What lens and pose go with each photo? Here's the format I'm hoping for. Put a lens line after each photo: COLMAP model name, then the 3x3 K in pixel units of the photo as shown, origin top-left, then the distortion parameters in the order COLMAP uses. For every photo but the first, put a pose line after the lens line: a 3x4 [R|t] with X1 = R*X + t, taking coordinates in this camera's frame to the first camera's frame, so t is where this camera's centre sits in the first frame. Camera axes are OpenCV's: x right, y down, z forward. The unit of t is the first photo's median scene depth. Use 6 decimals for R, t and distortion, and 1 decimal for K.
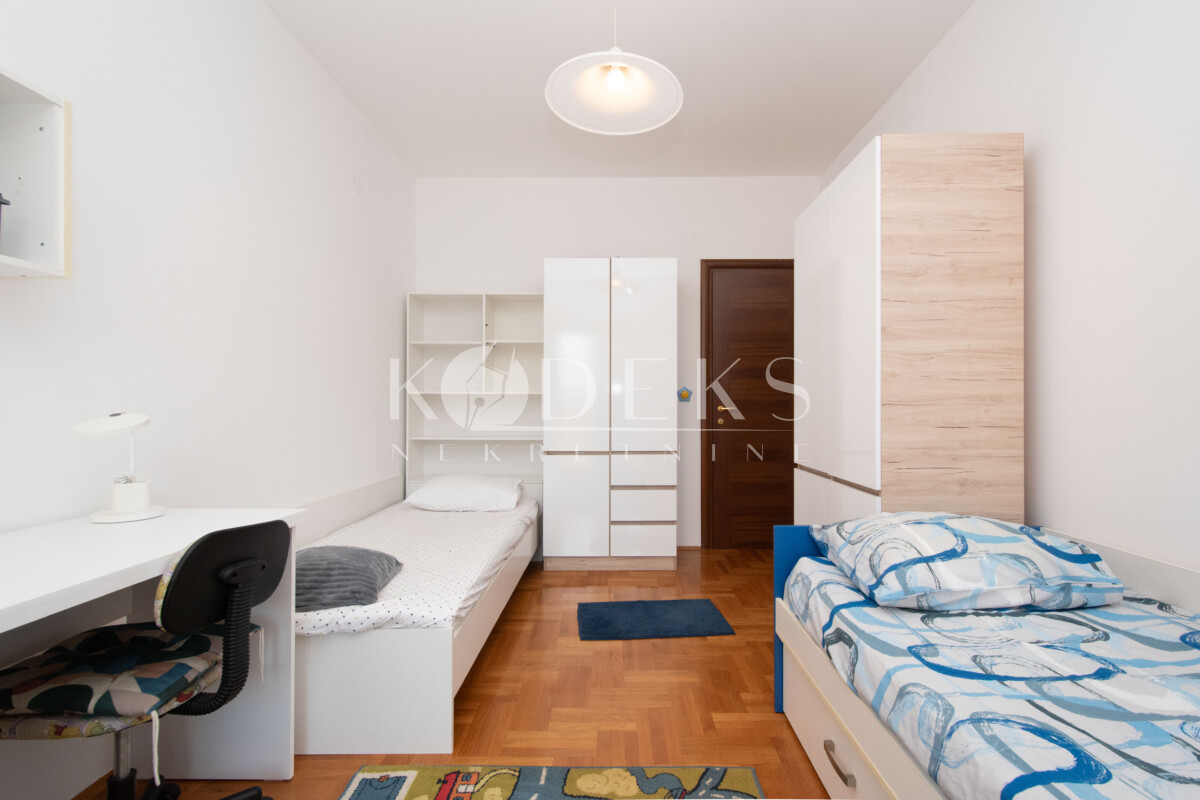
lens RADIAL K [[524.4, 0, 603.0], [0, 524.4, 399.4], [0, 0, 1]] dist [-0.010820, 0.001688]
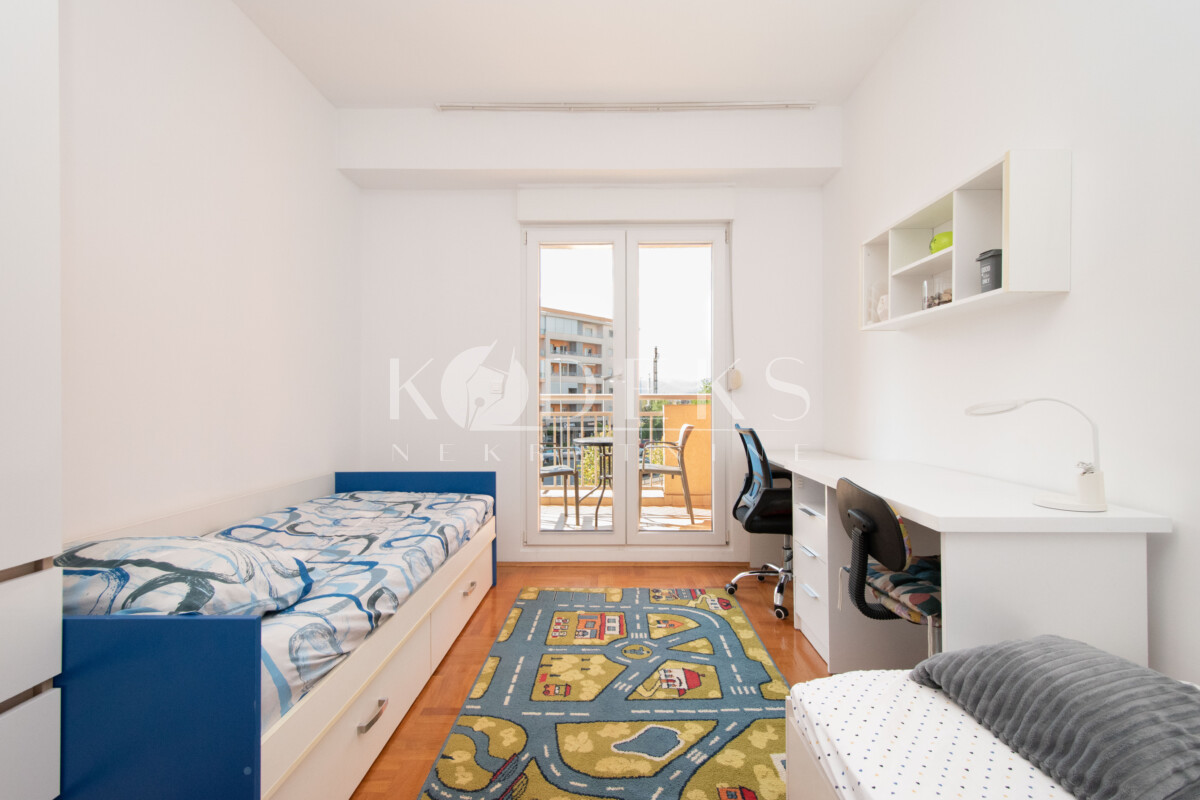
lens RADIAL K [[524.4, 0, 600.7], [0, 524.4, 399.0], [0, 0, 1]] dist [-0.010820, 0.001688]
pose [[-0.999942, 0.005301, -0.009339, -0.029374], [0.005427, 0.999894, -0.013515, 0.046597], [0.009266, -0.013565, -0.999865, 2.583139]]
